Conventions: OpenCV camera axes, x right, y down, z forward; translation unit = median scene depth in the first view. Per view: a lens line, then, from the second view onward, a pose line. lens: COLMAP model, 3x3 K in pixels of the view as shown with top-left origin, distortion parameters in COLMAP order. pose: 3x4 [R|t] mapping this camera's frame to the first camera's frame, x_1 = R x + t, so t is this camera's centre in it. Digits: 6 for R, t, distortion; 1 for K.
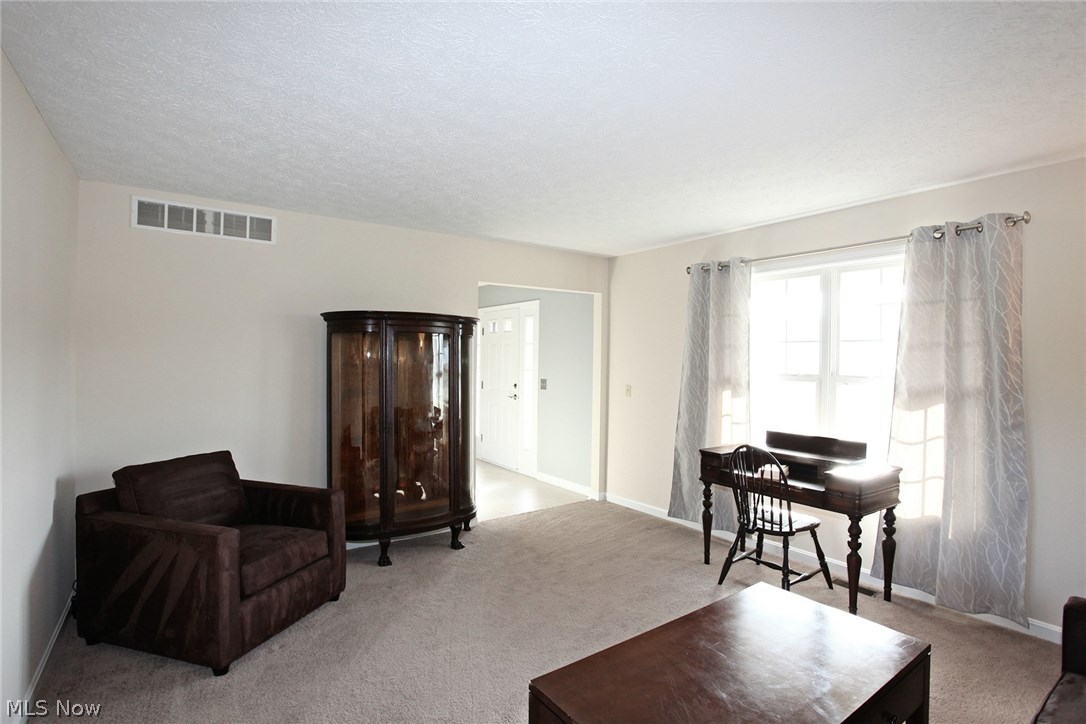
lens RADIAL K [[533.9, 0, 546.9], [0, 533.9, 360.8], [0, 0, 1]] dist [-0.038912, 0.011140]
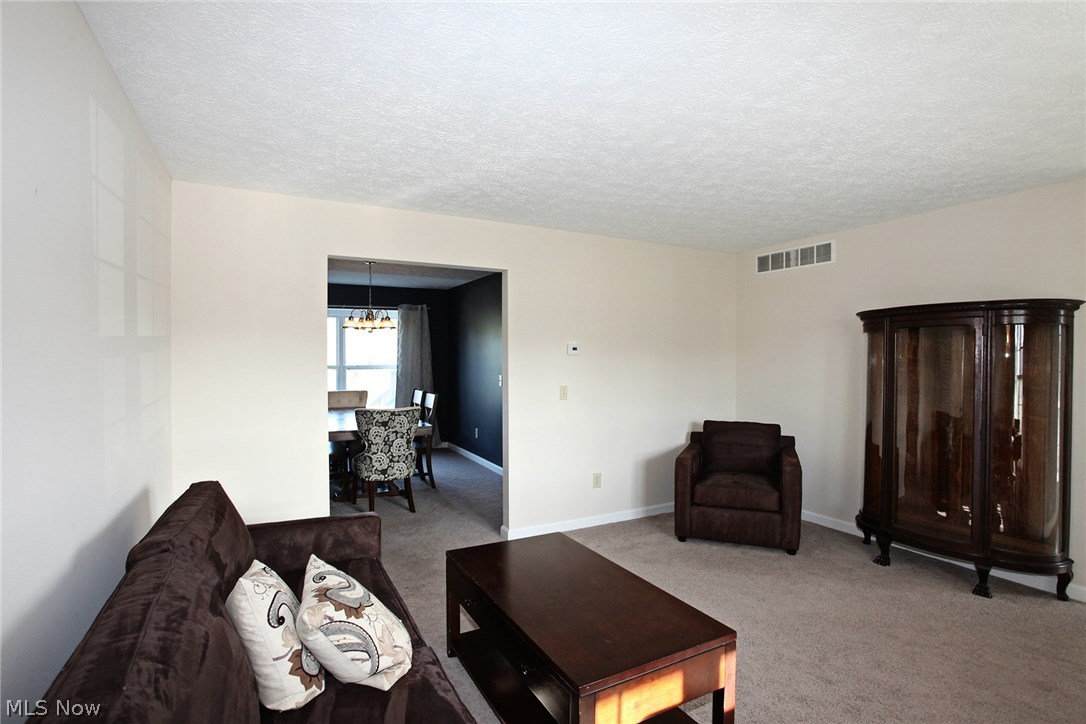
lens RADIAL K [[533.9, 0, 544.3], [0, 533.9, 371.1], [0, 0, 1]] dist [-0.038912, 0.011140]
pose [[-0.114649, 0.013160, -0.993319, 0.805285], [-0.007181, 0.999875, 0.014076, 0.013623], [0.993380, 0.008747, -0.114541, 0.521514]]
